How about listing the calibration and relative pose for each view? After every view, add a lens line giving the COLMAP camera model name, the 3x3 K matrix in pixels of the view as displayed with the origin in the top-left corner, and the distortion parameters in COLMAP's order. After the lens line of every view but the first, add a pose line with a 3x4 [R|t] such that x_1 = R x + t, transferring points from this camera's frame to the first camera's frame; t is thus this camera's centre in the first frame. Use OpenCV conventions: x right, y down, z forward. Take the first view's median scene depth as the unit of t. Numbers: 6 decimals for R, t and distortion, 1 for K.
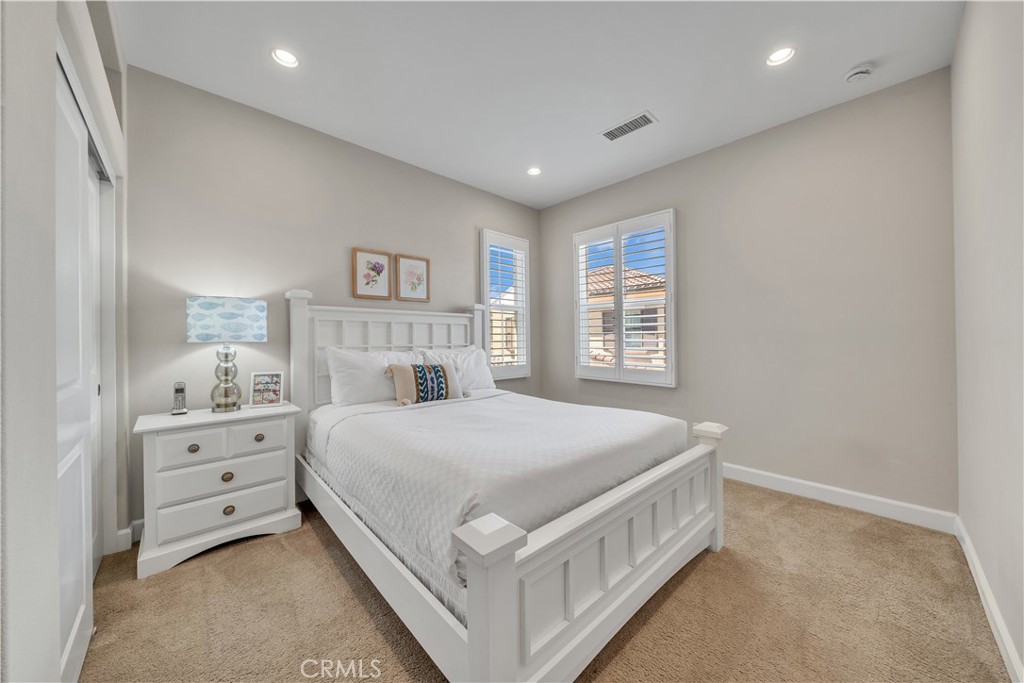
lens RADIAL K [[353.6, 0, 514.0], [0, 353.6, 337.1], [0, 0, 1]] dist [-0.002081, -0.000018]
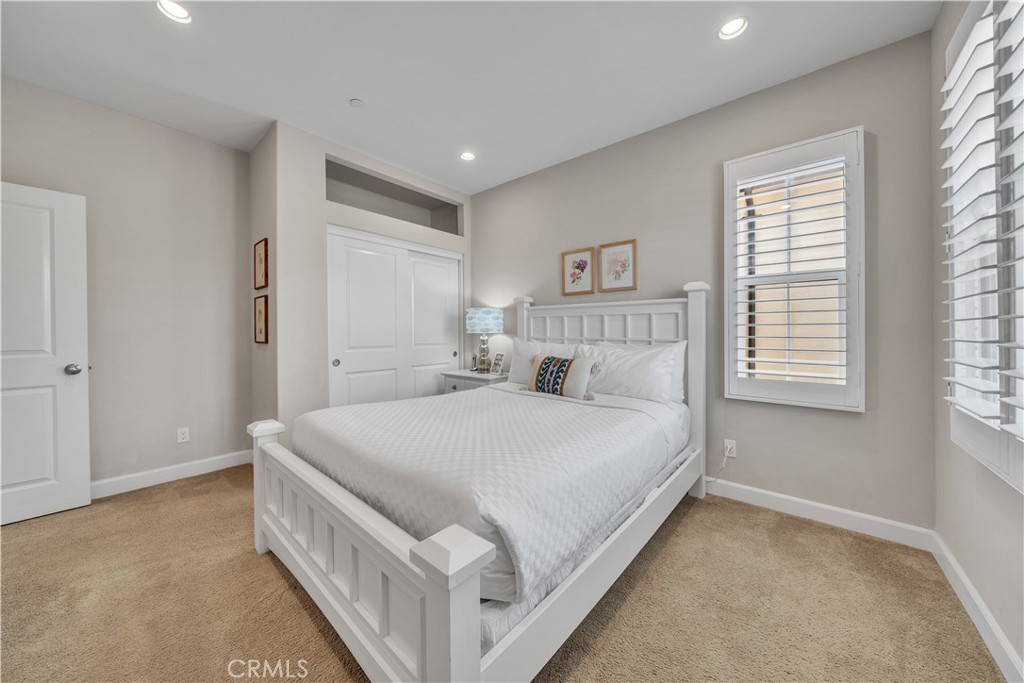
lens RADIAL K [[353.6, 0, 518.9], [0, 353.6, 334.8], [0, 0, 1]] dist [-0.002081, -0.000018]
pose [[0.109436, 0.014143, -0.993893, 0.679123], [0.003536, 0.999887, 0.014618, -0.001794], [0.993988, -0.005114, 0.109374, 0.719604]]
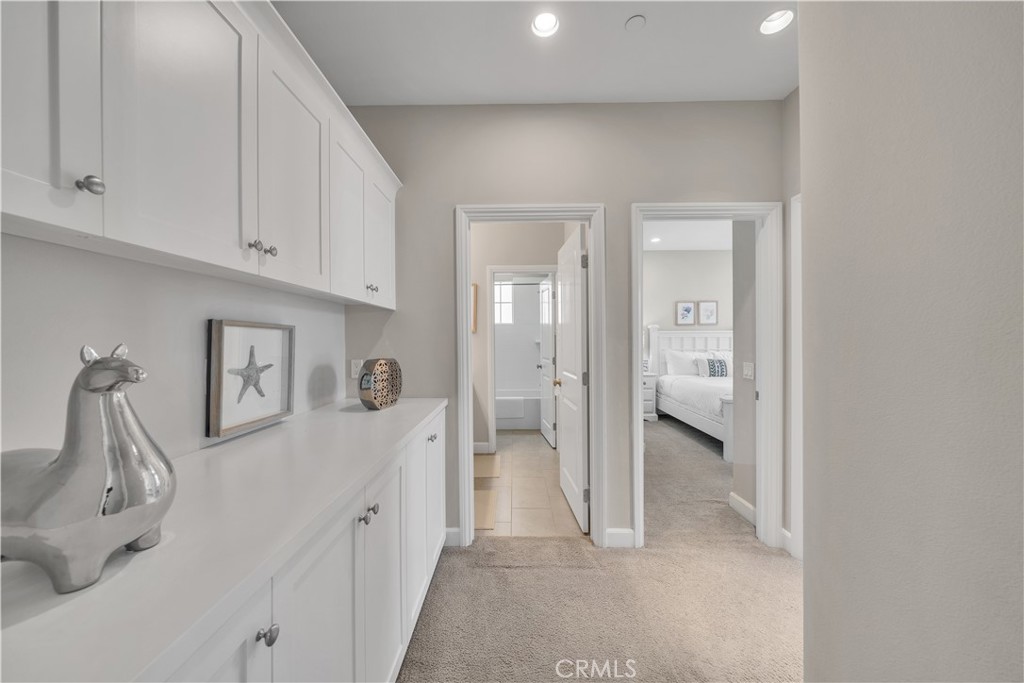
lens RADIAL K [[353.6, 0, 509.0], [0, 353.6, 341.8], [0, 0, 1]] dist [-0.002081, -0.000018]
pose [[0.705965, 0.007175, -0.708211, 0.317245], [0.001410, 0.999932, 0.011536, -0.041521], [0.708246, -0.009143, 0.705907, -1.139265]]
